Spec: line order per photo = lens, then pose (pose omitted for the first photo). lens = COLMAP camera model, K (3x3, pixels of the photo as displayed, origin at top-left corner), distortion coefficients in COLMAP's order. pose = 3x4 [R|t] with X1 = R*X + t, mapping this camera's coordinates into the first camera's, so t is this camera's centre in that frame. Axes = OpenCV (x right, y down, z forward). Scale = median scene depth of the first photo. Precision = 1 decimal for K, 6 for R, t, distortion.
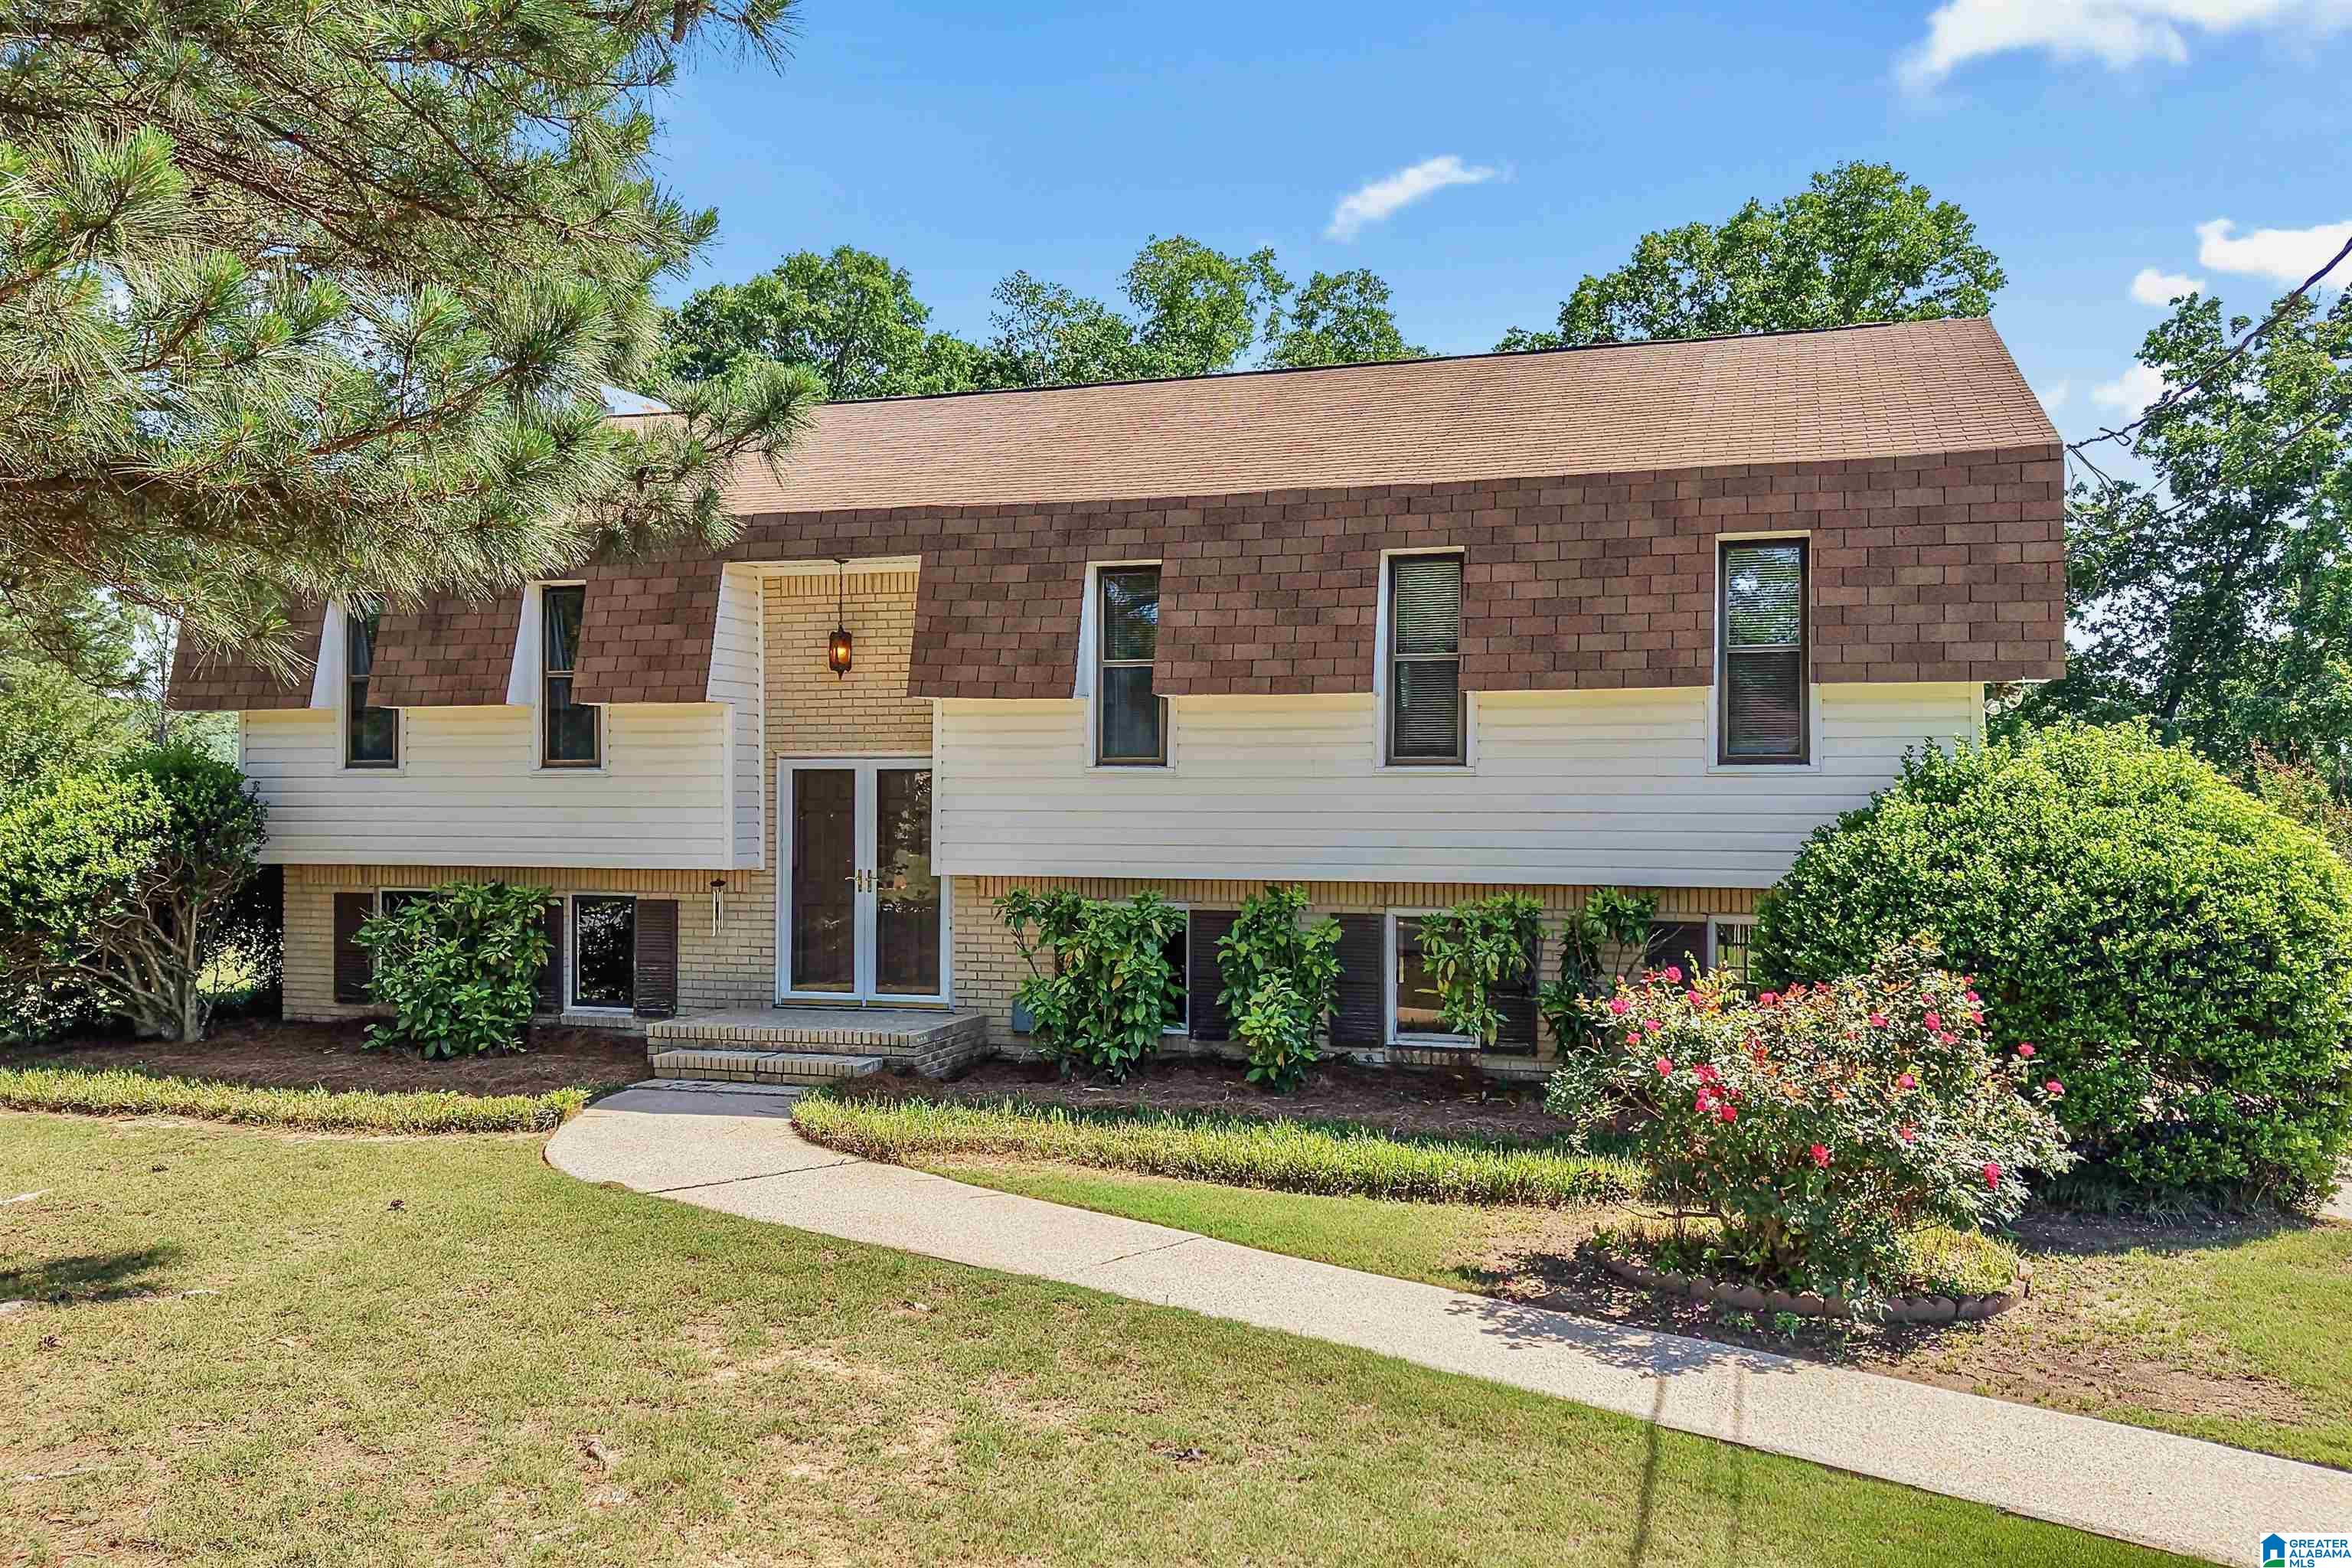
lens RADIAL K [[1884.9, 0, 1153.6], [0, 1884.9, 775.9], [0, 0, 1]] dist [0.057552, -0.102812]
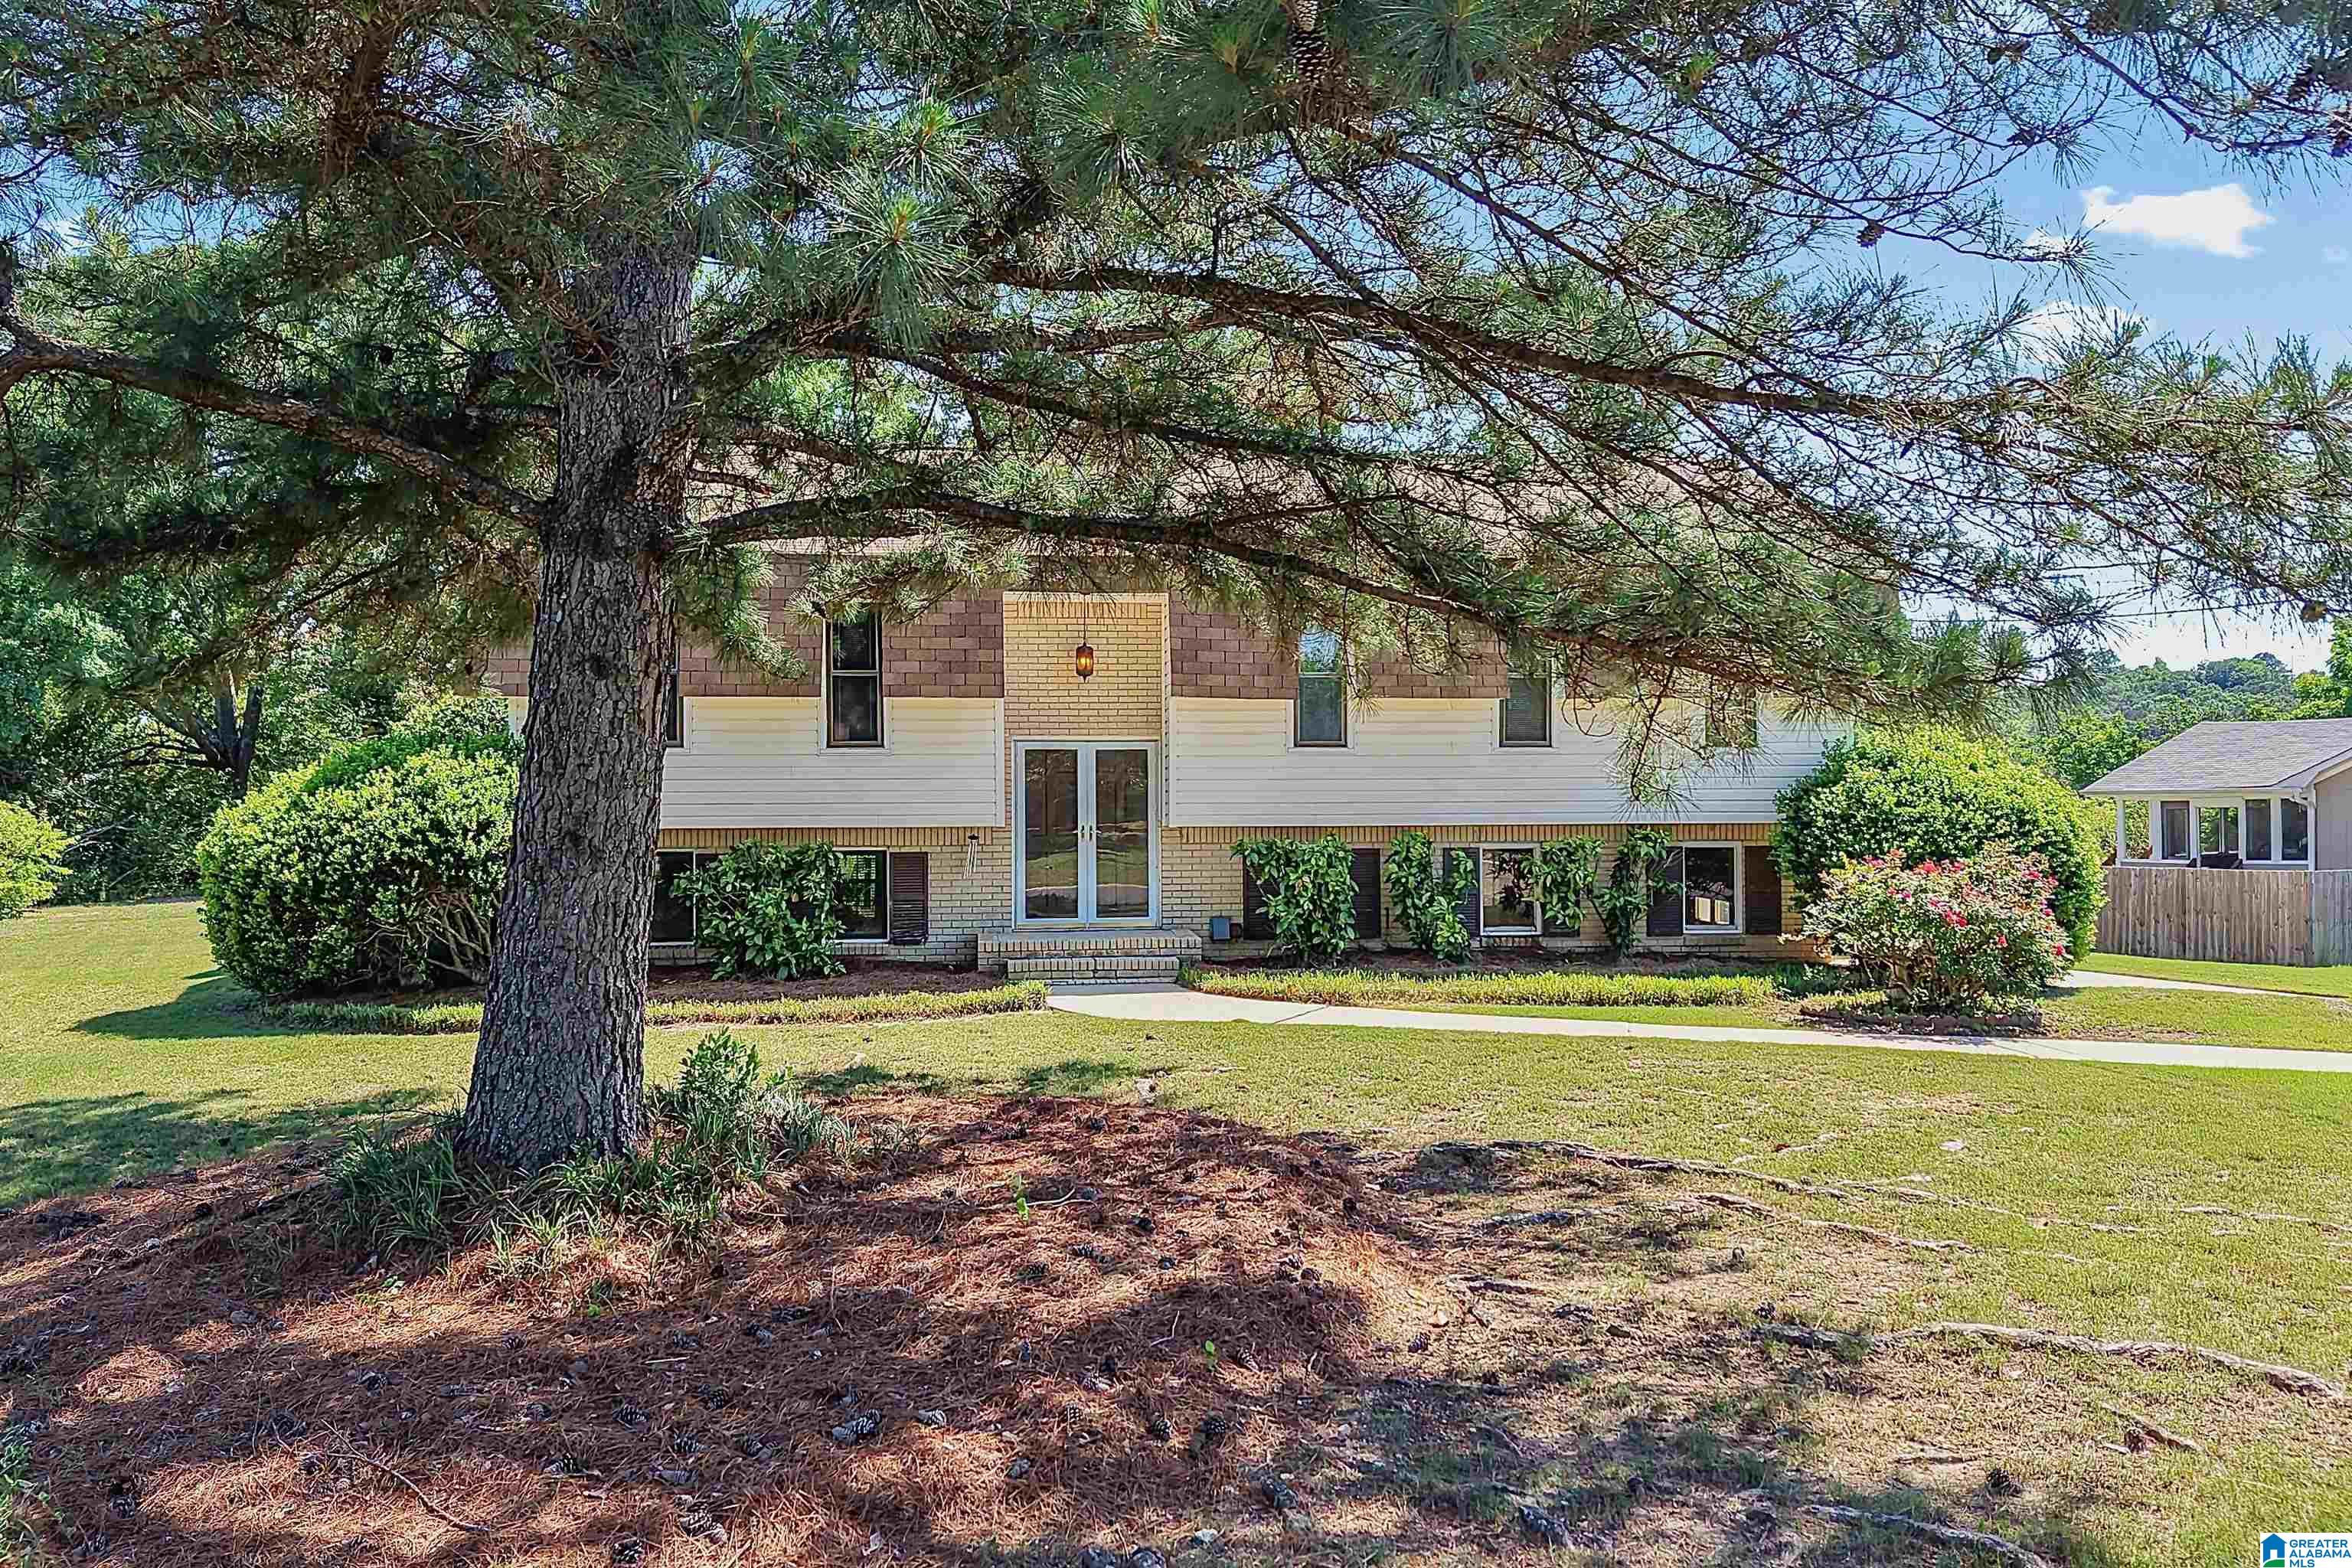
lens RADIAL K [[1856.6, 0, 1176.0], [0, 1856.6, 784.0], [0, 0, 1]] dist [0.094422, -0.093161]
pose [[0.914476, -0.004201, 0.404619, -0.637216], [0.000793, 0.999963, 0.008590, 0.009639], [-0.404640, -0.007535, 0.914445, -0.226804]]
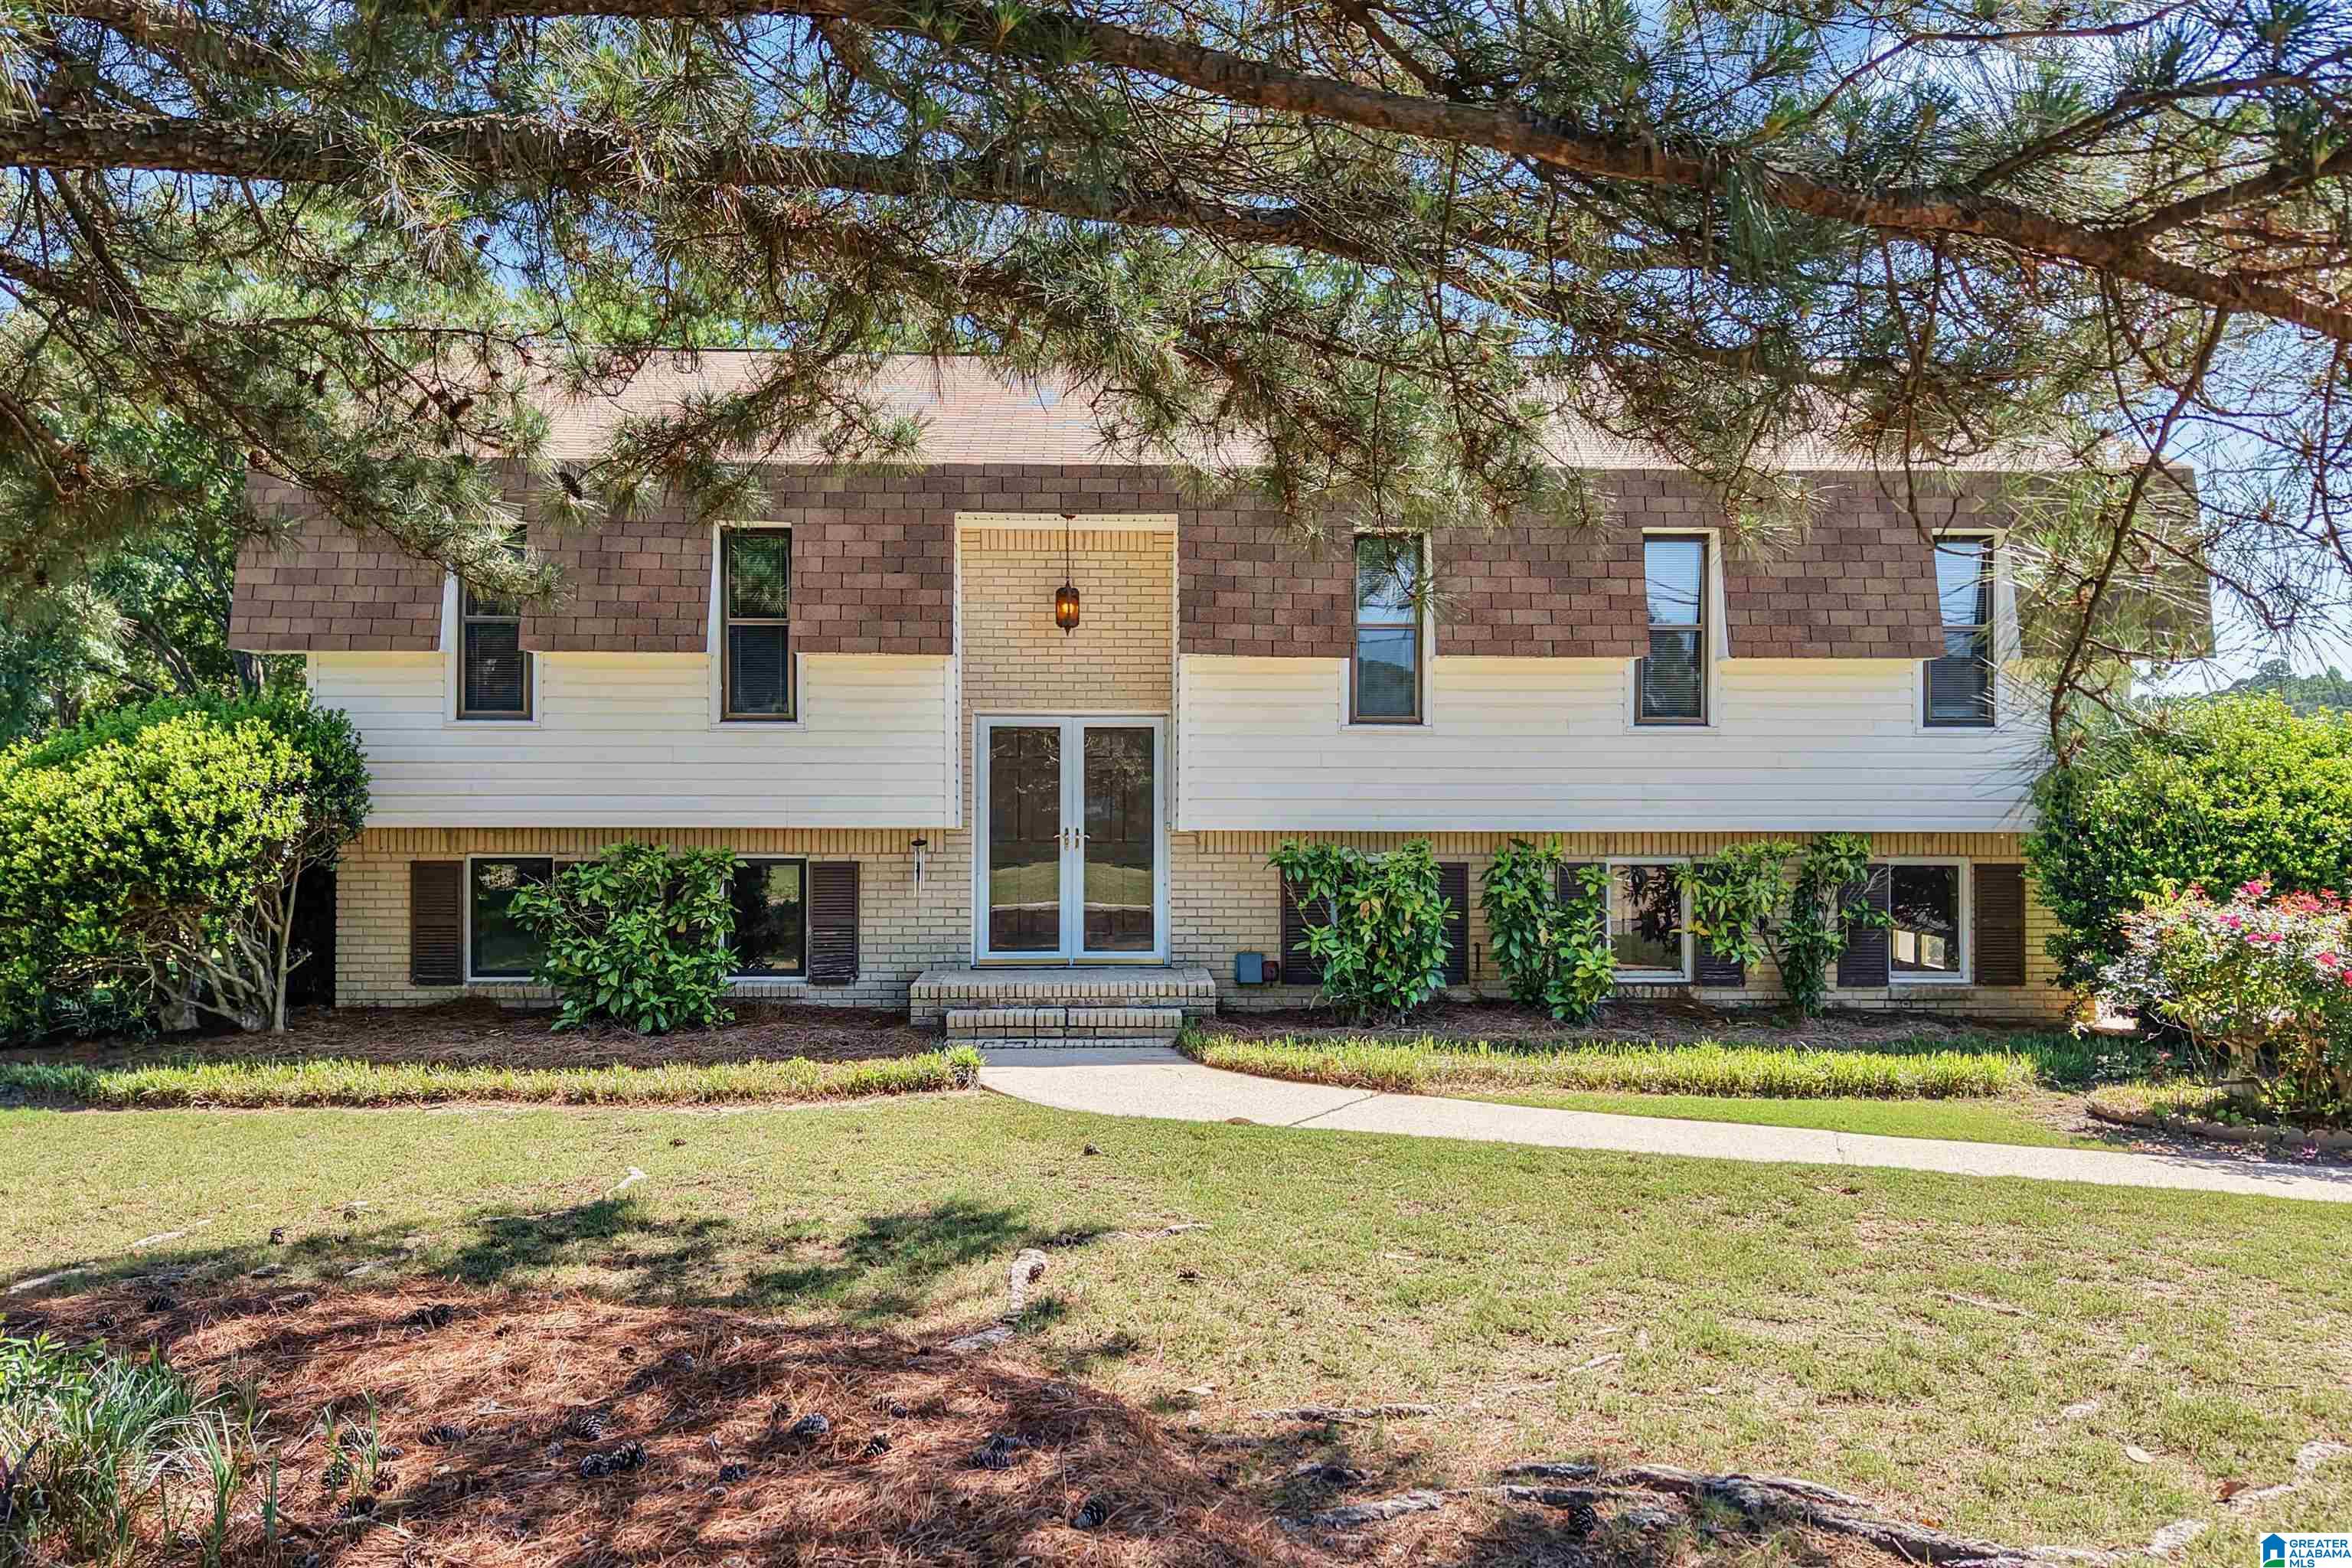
lens RADIAL K [[1884.9, 0, 1153.6], [0, 1884.9, 775.9], [0, 0, 1]] dist [0.057552, -0.102812]
pose [[0.941310, 0.004517, 0.337512, -0.456441], [-0.004661, 0.999989, -0.000384, 0.022882], [-0.337510, -0.001211, 0.941321, 0.051585]]
